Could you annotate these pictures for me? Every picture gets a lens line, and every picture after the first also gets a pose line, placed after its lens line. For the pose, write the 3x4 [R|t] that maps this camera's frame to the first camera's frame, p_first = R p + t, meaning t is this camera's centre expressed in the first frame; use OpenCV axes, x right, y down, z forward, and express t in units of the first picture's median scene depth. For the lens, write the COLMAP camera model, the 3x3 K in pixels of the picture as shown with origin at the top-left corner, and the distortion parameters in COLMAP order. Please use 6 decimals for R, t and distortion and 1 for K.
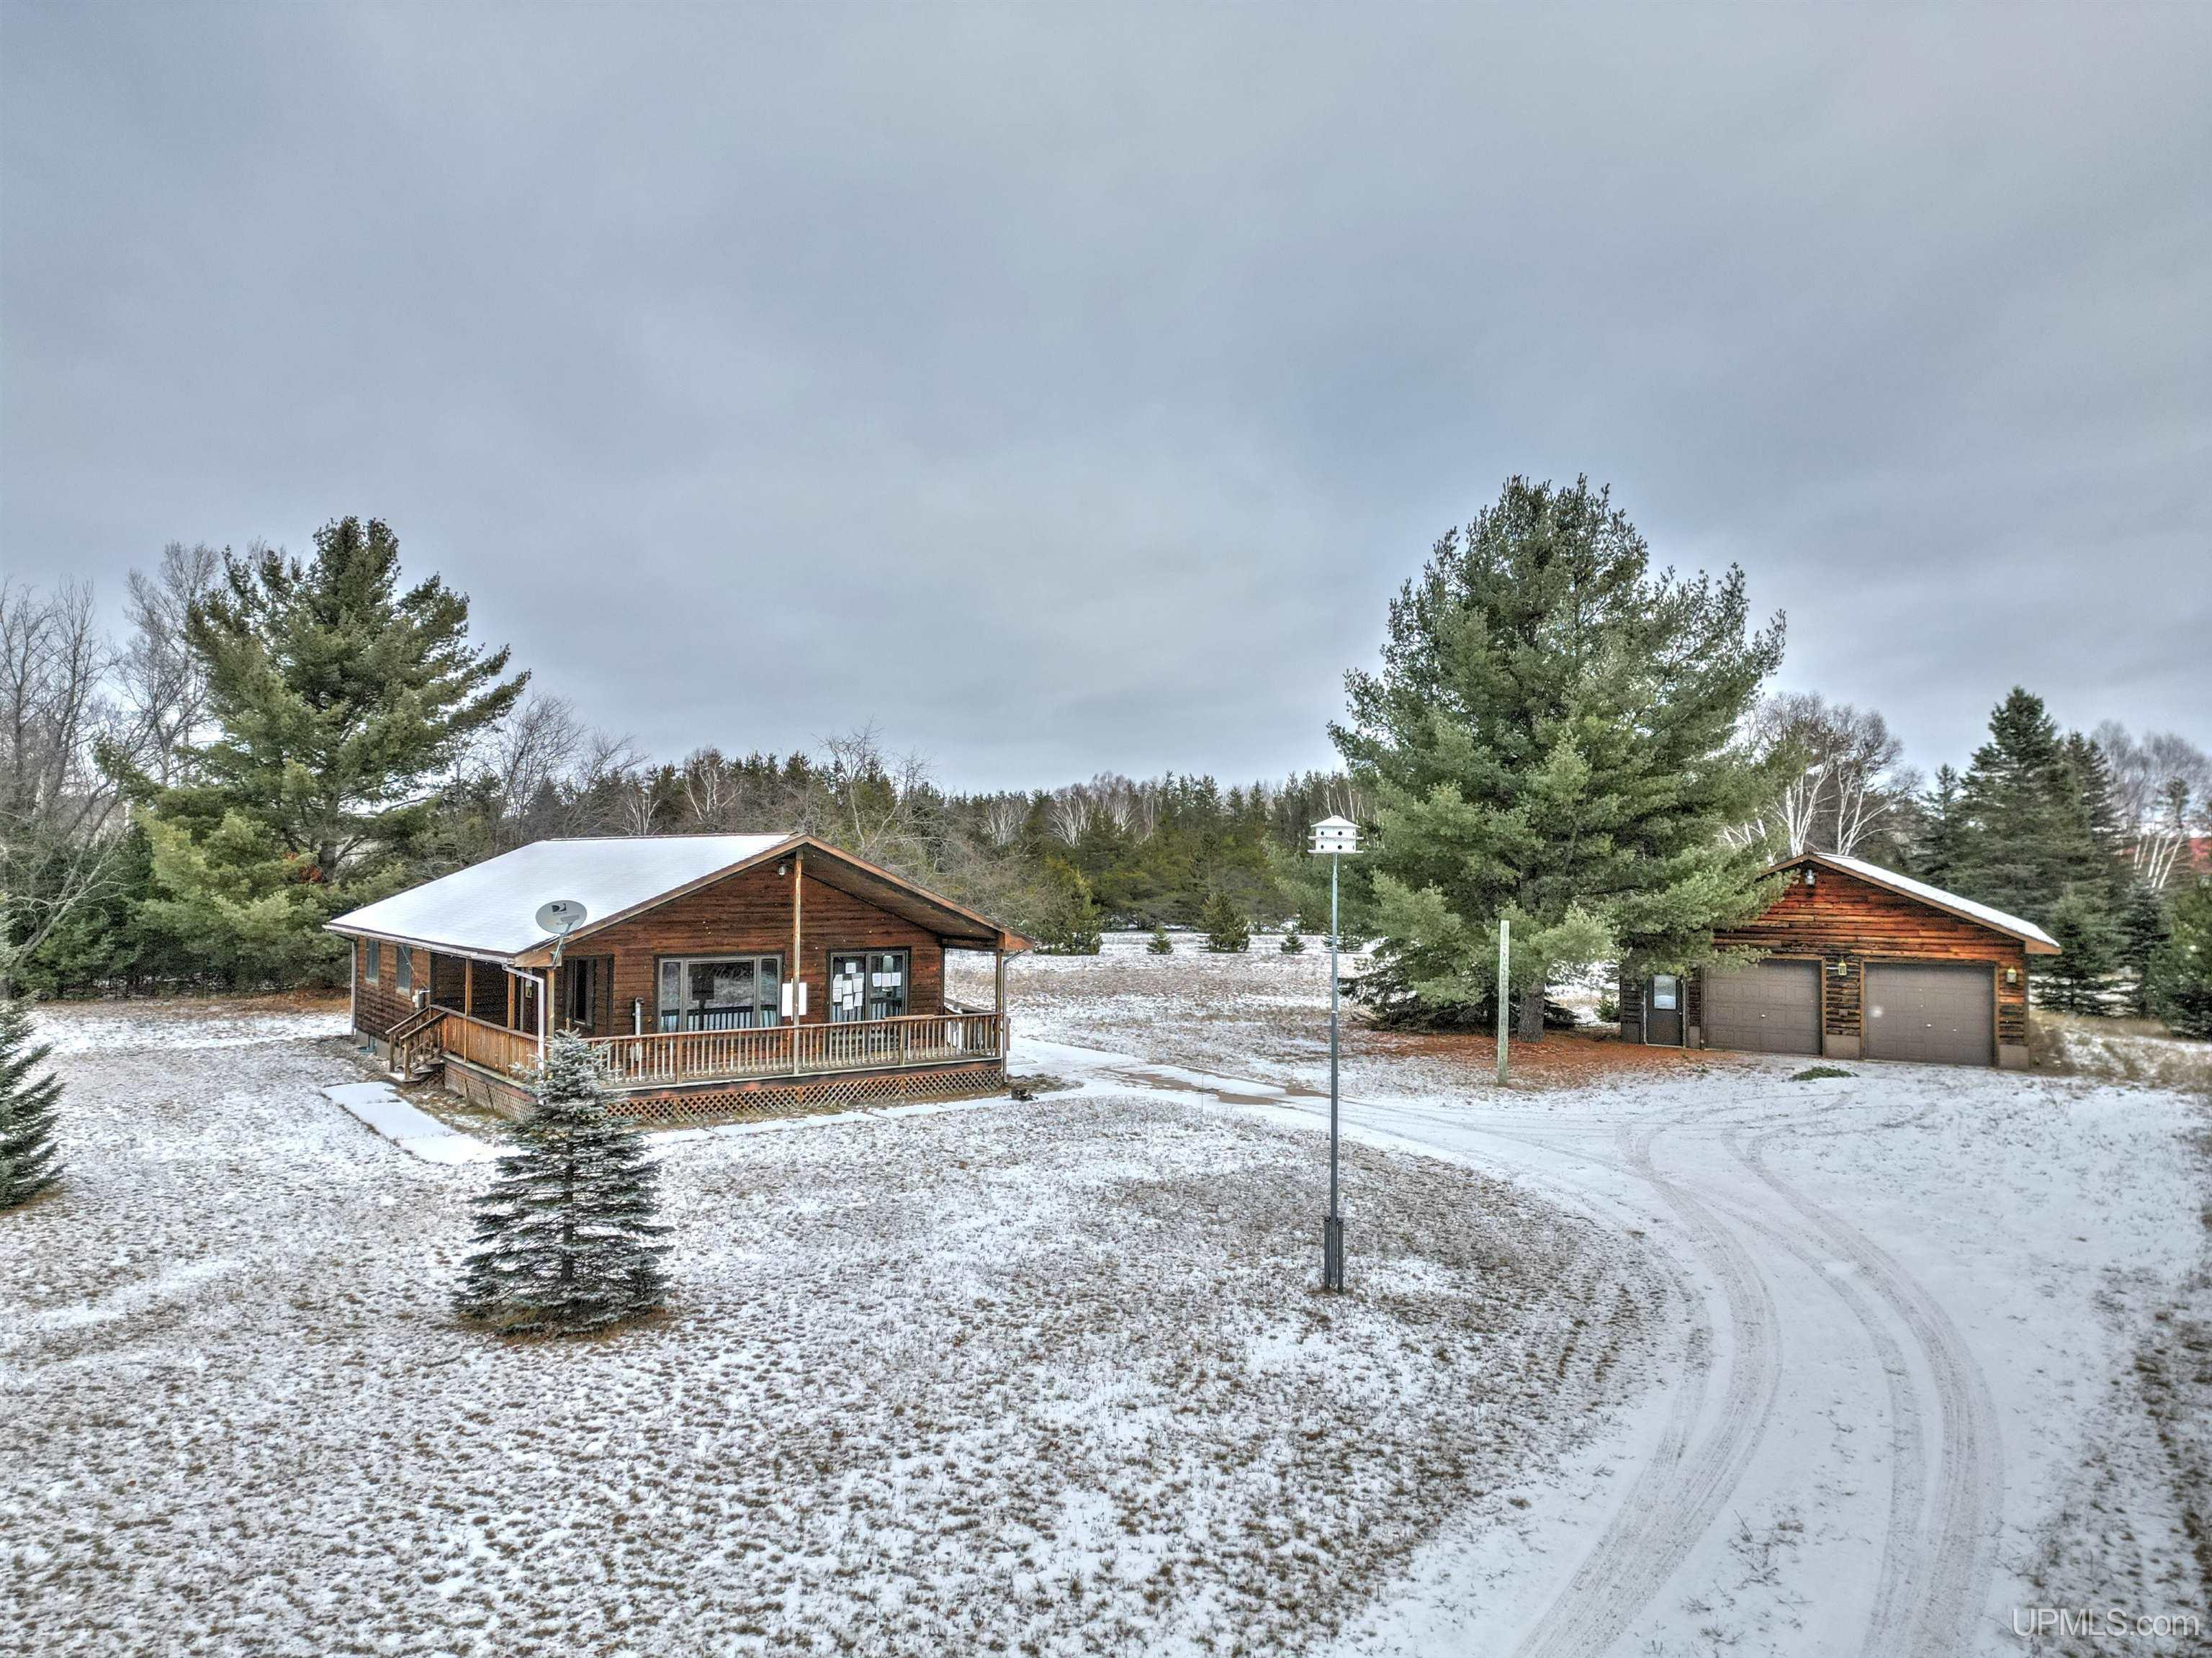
lens RADIAL K [[1537.8, 0, 1123.5], [0, 1537.8, 822.8], [0, 0, 1]] dist [0.039187, -0.019669]
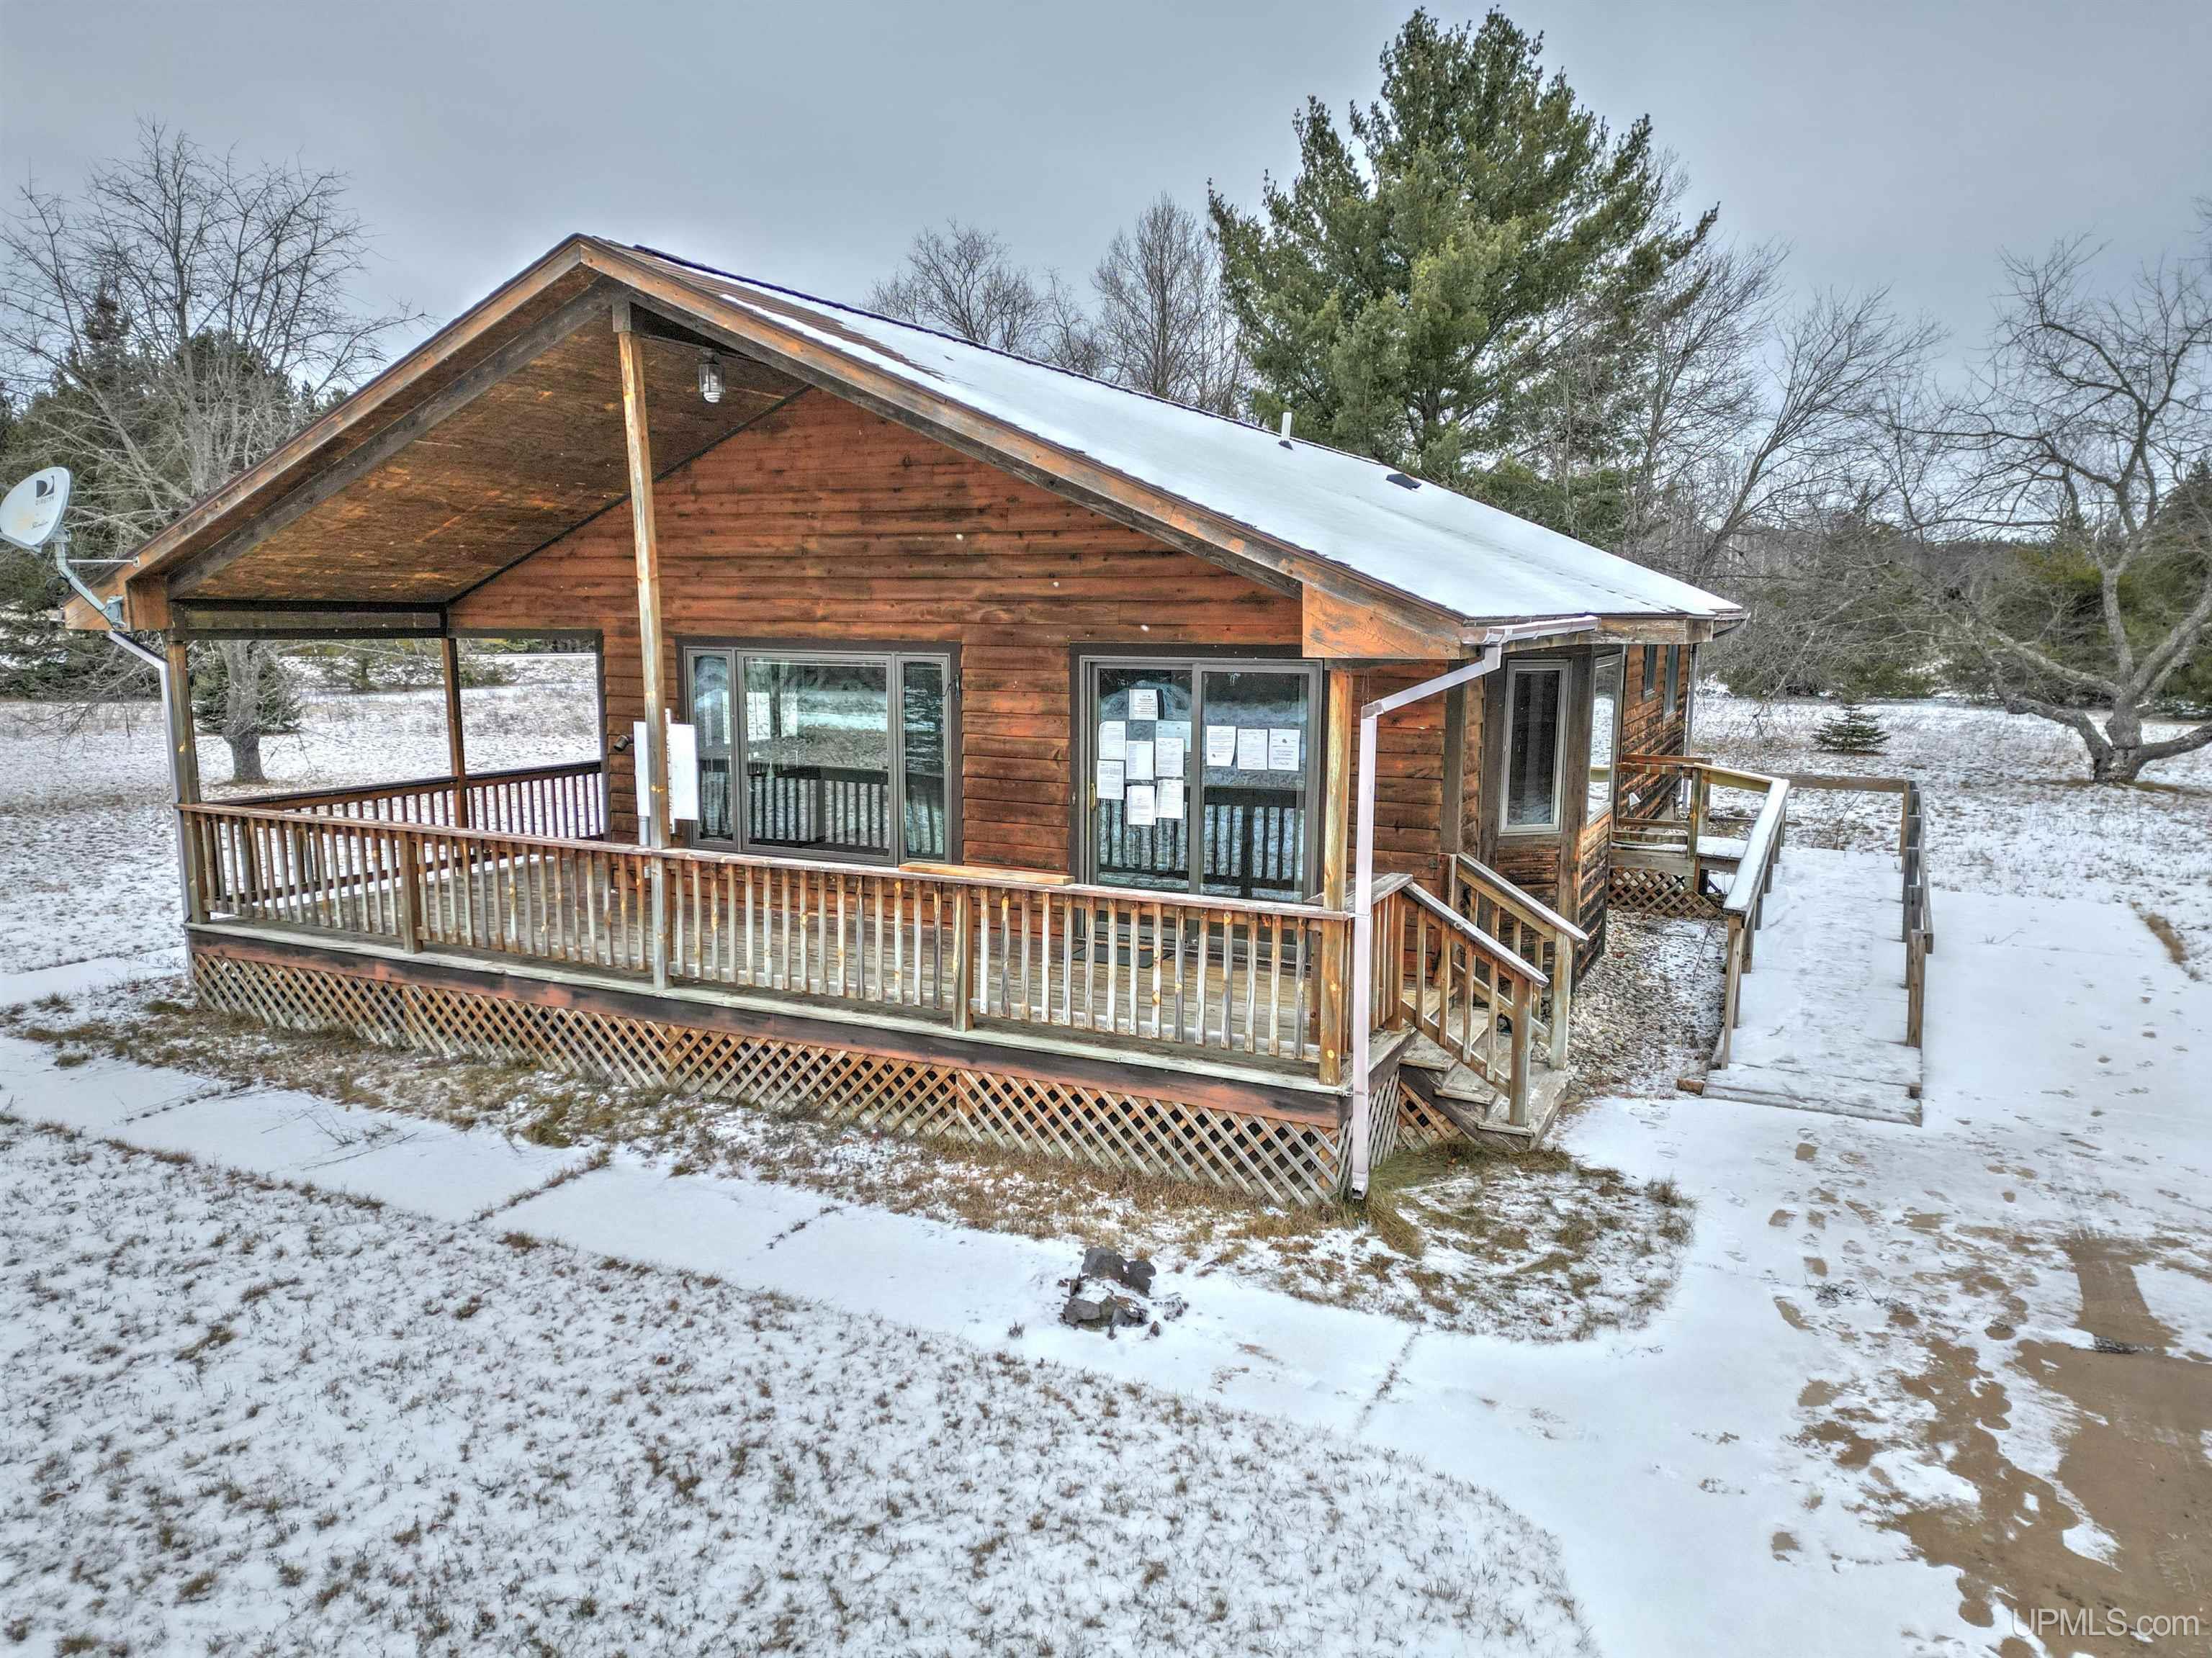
lens RADIAL K [[1537.8, 0, 1089.1], [0, 1537.8, 835.0], [0, 0, 1]] dist [0.039187, -0.019669]
pose [[0.468997, 0.127863, -0.873895, 0.081982], [0.023740, 0.987282, 0.157194, 0.049333], [0.882881, -0.094470, 0.459997, 0.590612]]
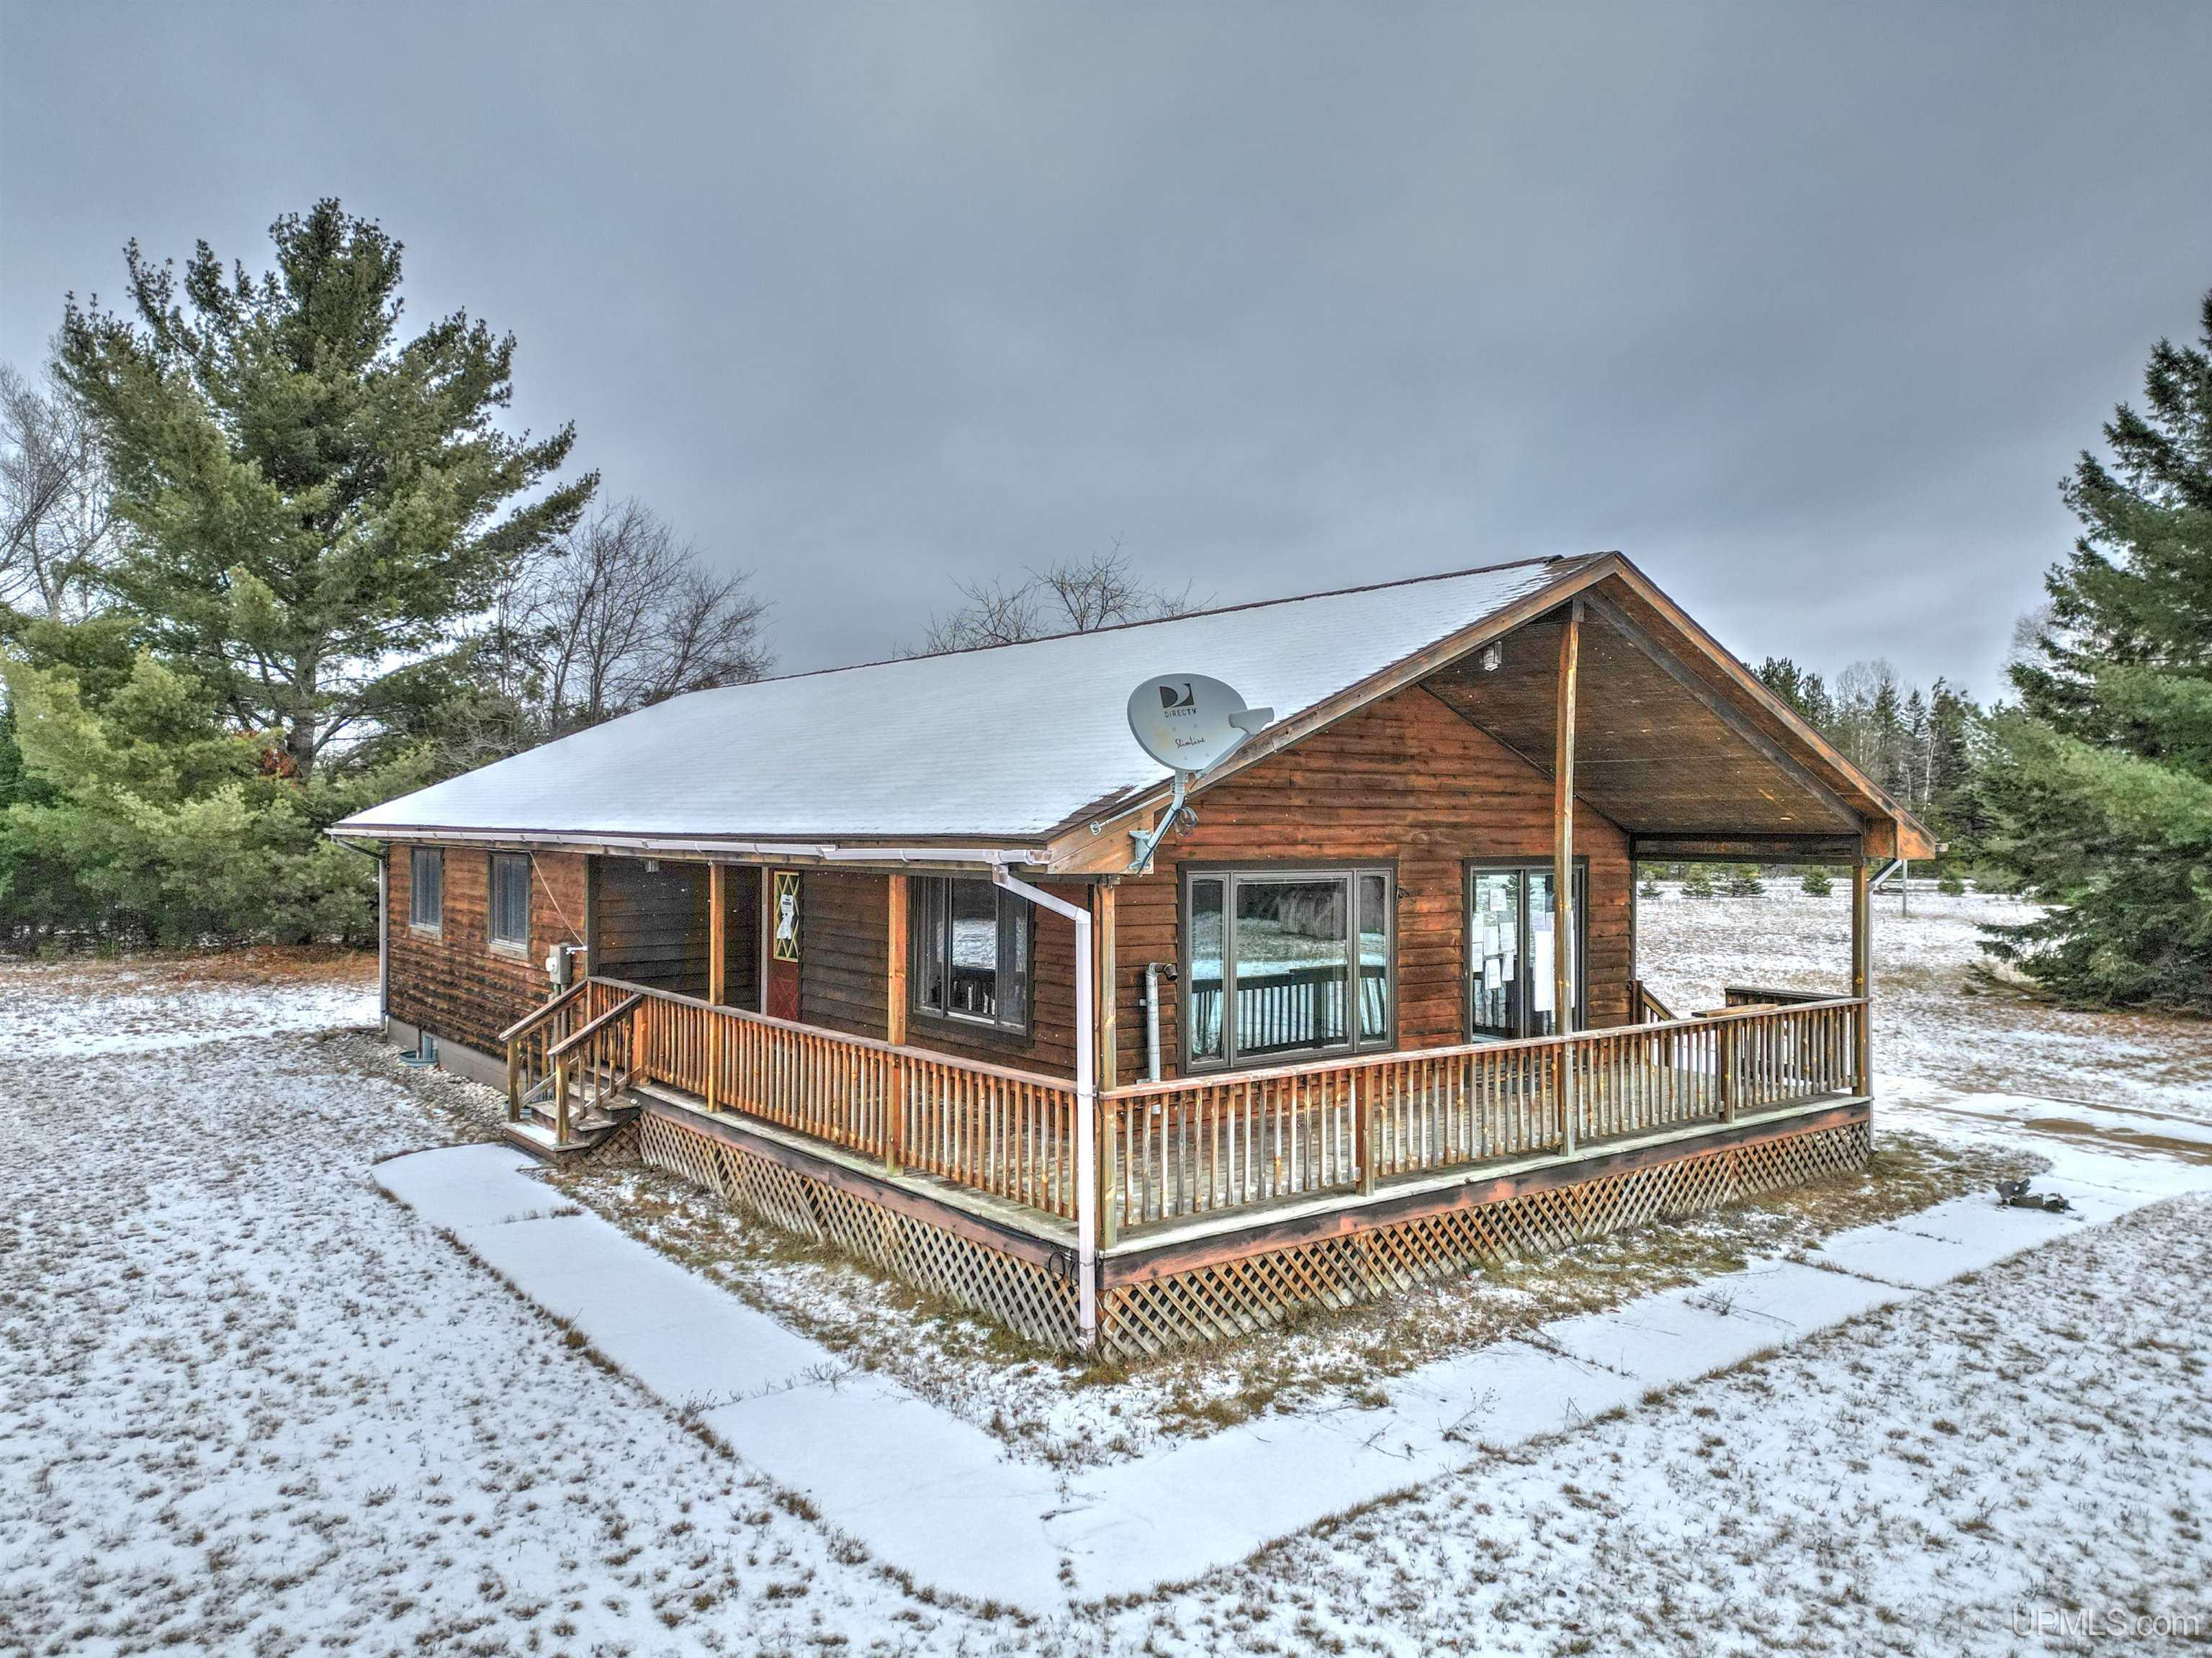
lens RADIAL K [[1537.8, 0, 1108.3], [0, 1537.8, 835.6], [0, 0, 1]] dist [0.039187, -0.019669]
pose [[0.999478, 0.001556, 0.032268, -0.220576], [-0.002703, 0.999365, 0.035525, 0.041625], [-0.032193, -0.035593, 0.998848, 0.381766]]
